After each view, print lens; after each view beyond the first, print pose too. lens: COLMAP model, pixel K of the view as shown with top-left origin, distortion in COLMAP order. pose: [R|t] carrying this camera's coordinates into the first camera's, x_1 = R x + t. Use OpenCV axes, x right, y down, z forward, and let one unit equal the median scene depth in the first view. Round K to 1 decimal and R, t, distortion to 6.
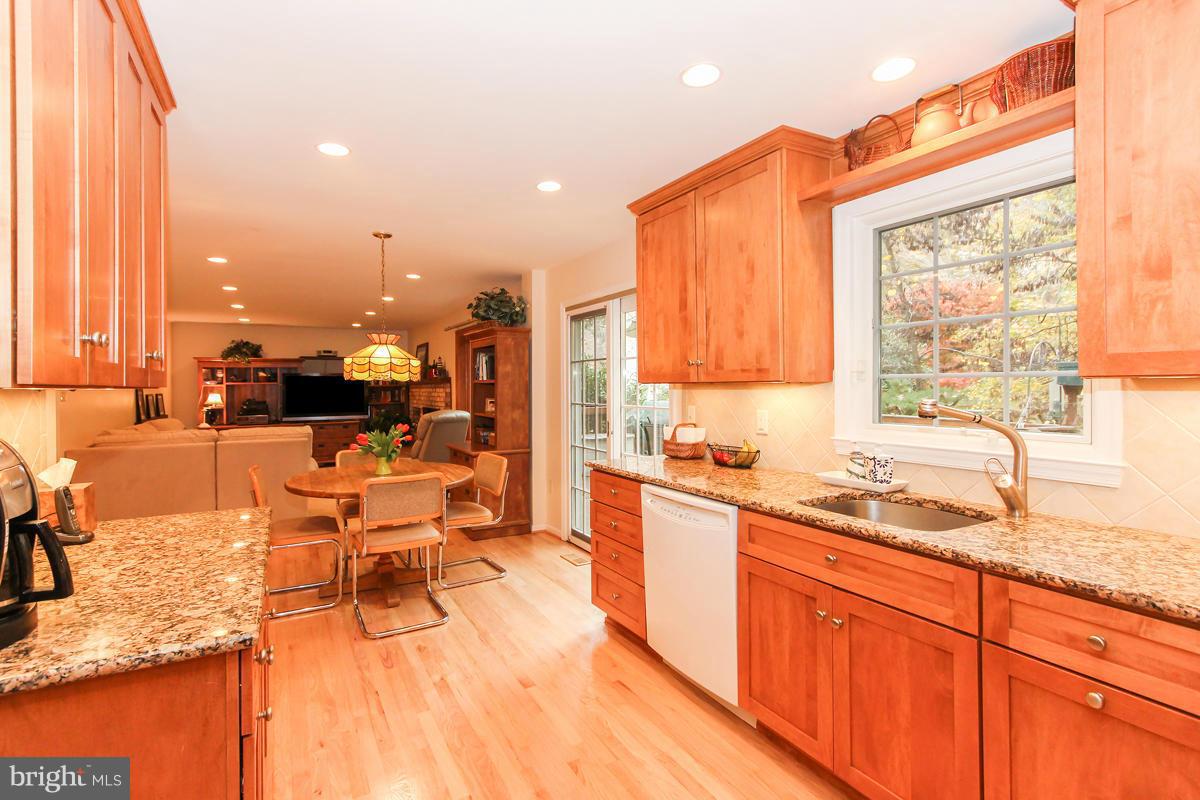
lens RADIAL K [[568.1, 0, 578.2], [0, 568.1, 385.8], [0, 0, 1]] dist [0.000272, -0.000149]
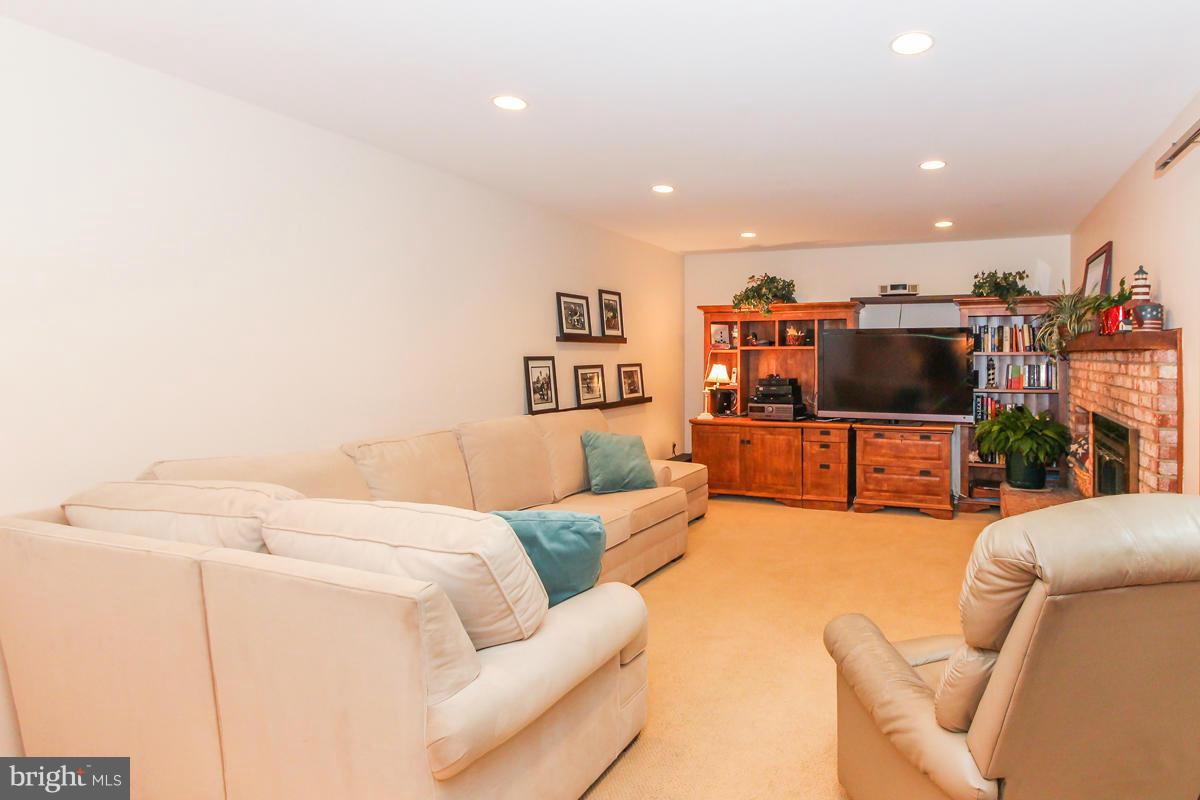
lens RADIAL K [[634.7, 0, 744.5], [0, 634.7, 355.3], [0, 0, 1]] dist [0.002879, 0.000457]
pose [[0.678599, 0.011430, -0.734420, -0.209789], [-0.007123, 0.999934, 0.008981, -0.003867], [0.734474, -0.000863, 0.678636, 0.944428]]
